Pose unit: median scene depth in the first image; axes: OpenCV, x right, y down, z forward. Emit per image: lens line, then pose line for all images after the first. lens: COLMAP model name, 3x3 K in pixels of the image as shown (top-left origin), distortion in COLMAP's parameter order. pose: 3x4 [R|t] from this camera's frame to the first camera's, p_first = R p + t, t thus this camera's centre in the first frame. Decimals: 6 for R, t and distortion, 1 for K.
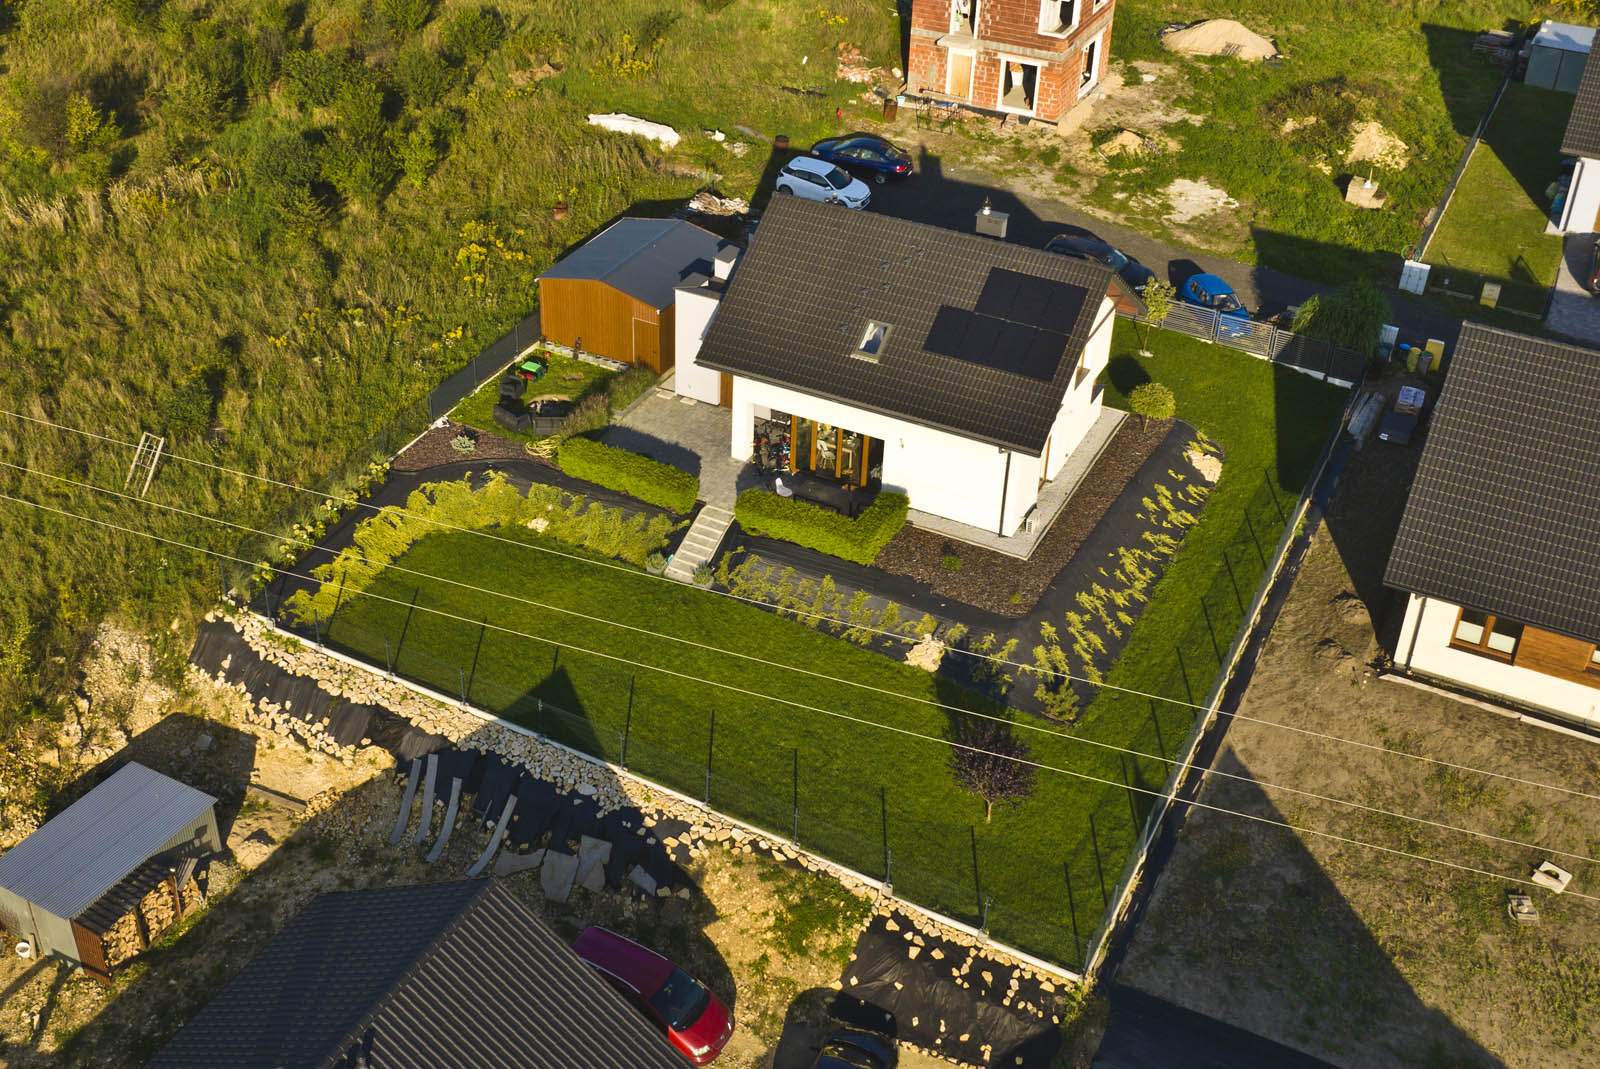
lens RADIAL K [[1805.2, 0, 665.7], [0, 1805.2, 435.1], [0, 0, 1]] dist [-0.044052, 0.000000]
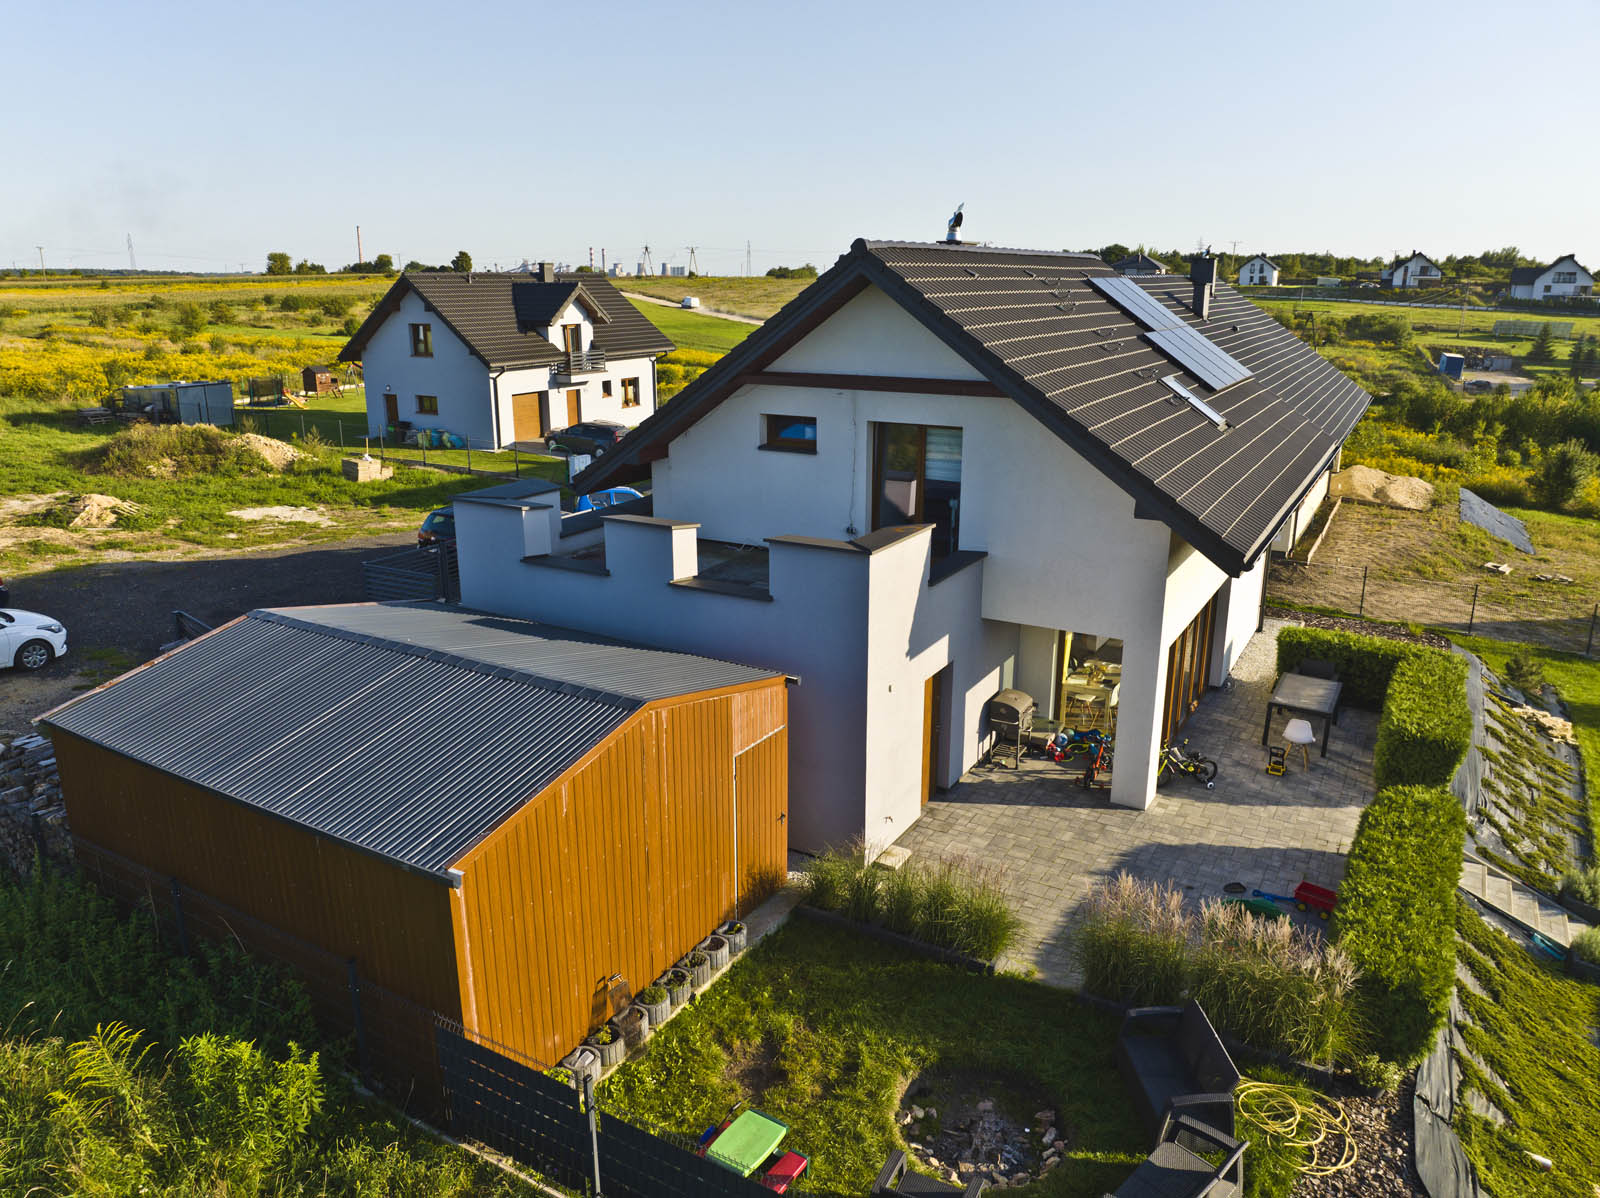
lens RADIAL K [[1125.5, 0, 793.7], [0, 1125.5, 596.3], [0, 0, 1]] dist [-0.043011, 0.010478]
pose [[0.005095, -0.272768, 0.962066, -0.210231], [0.515647, 0.825023, 0.231182, -0.137709], [-0.856786, 0.494908, 0.144856, 1.037328]]
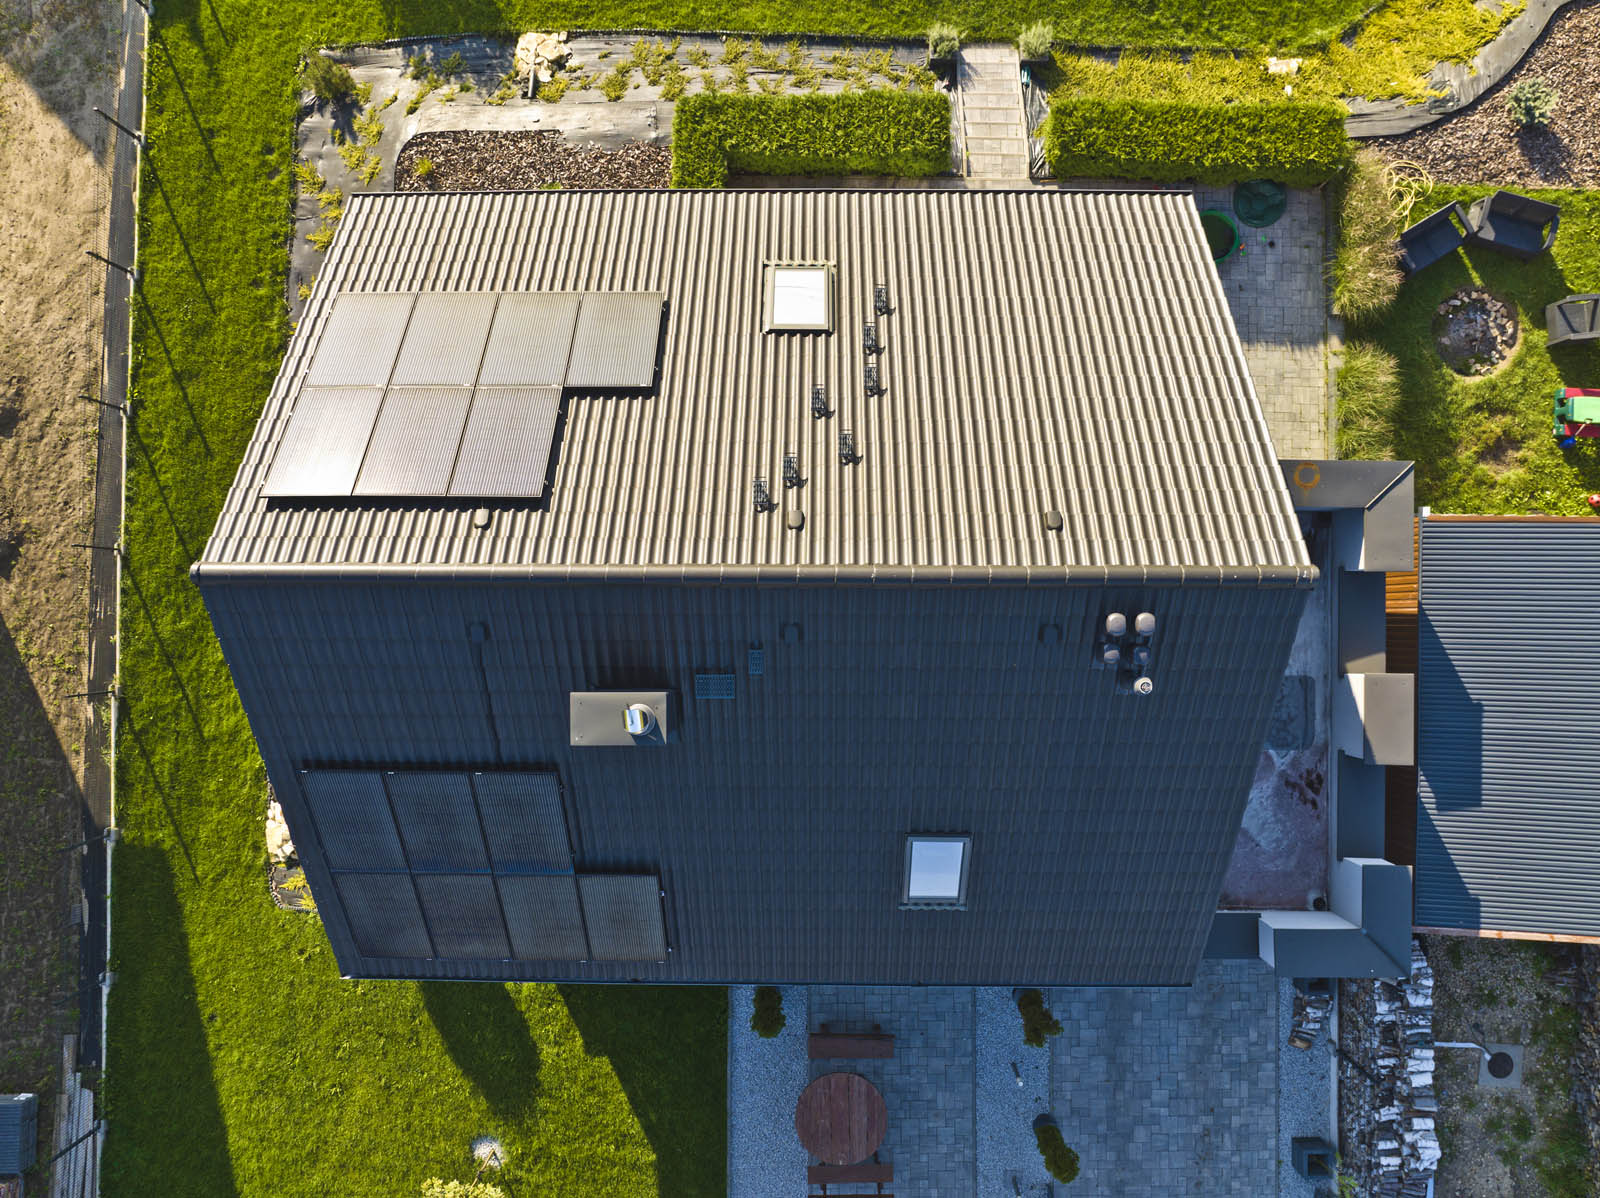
lens RADIAL K [[1125.5, 0, 806.6], [0, 1125.5, 597.0], [0, 0, 1]] dist [-0.043011, 0.010478]
pose [[-0.869780, 0.493290, 0.012135, 0.136072], [-0.234906, -0.435567, 0.868965, -0.287408], [0.433937, 0.752959, 0.494724, 0.889837]]
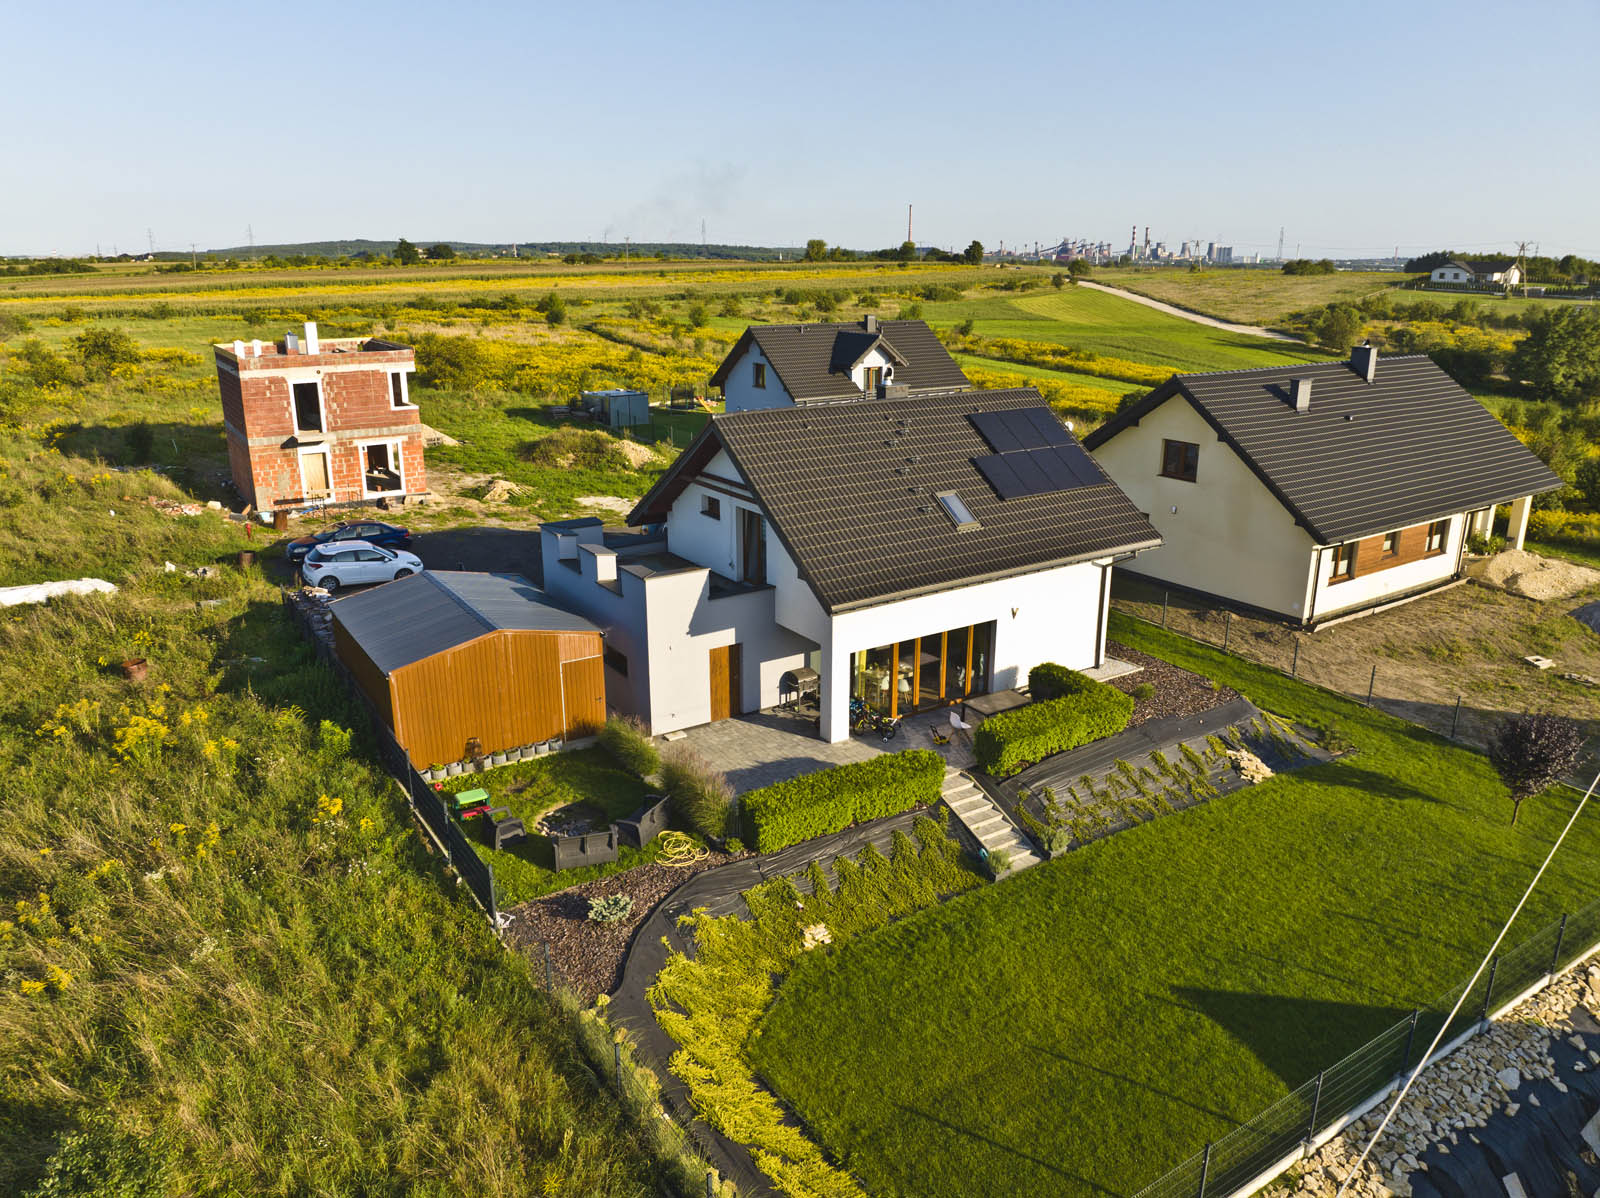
lens RADIAL K [[1125.5, 0, 796.8], [0, 1125.5, 593.4], [0, 0, 1]] dist [-0.043011, 0.010478]
pose [[0.442793, -0.257742, 0.858780, -0.364655], [0.459218, 0.887827, 0.029684, -0.065738], [-0.770099, 0.381224, 0.511484, 0.770249]]
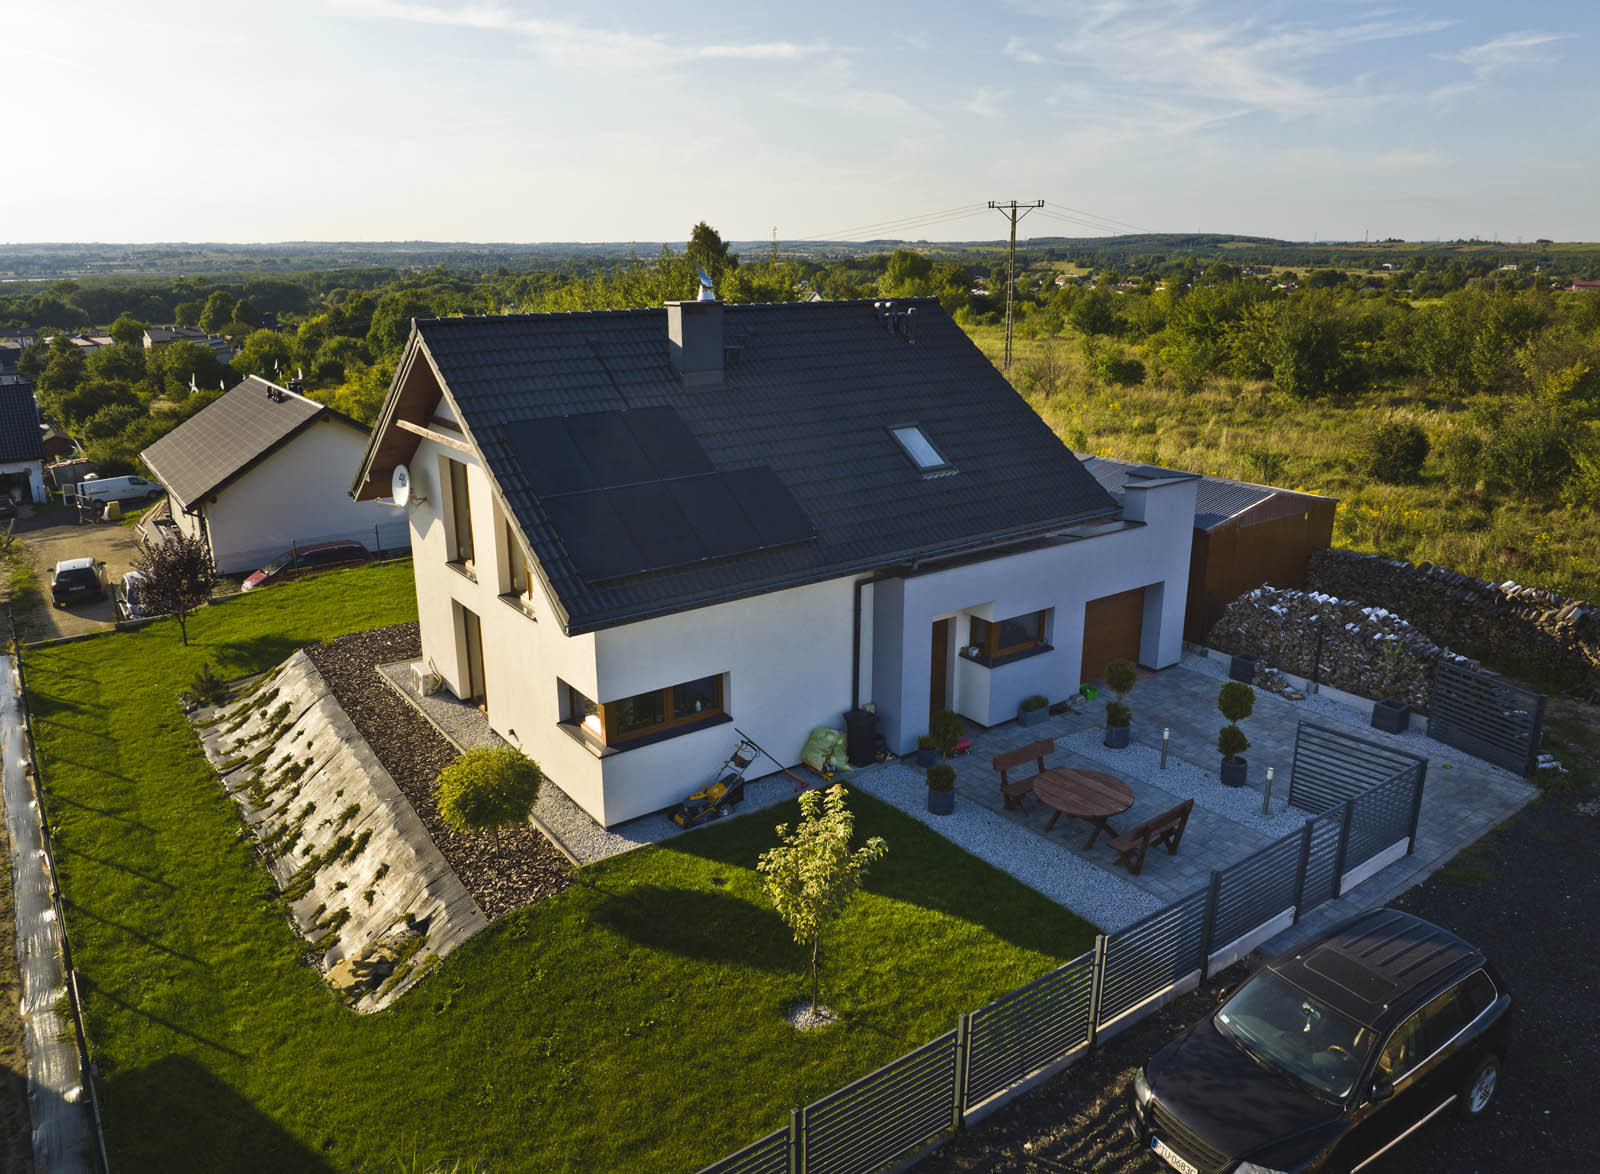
lens RADIAL K [[1125.5, 0, 797.2], [0, 1125.5, 586.8], [0, 0, 1]] dist [-0.043011, 0.010478]
pose [[-0.408201, 0.274312, -0.870704, 0.478986], [-0.464751, 0.758487, 0.456841, -0.223455], [0.785735, 0.591143, -0.182129, 1.121235]]
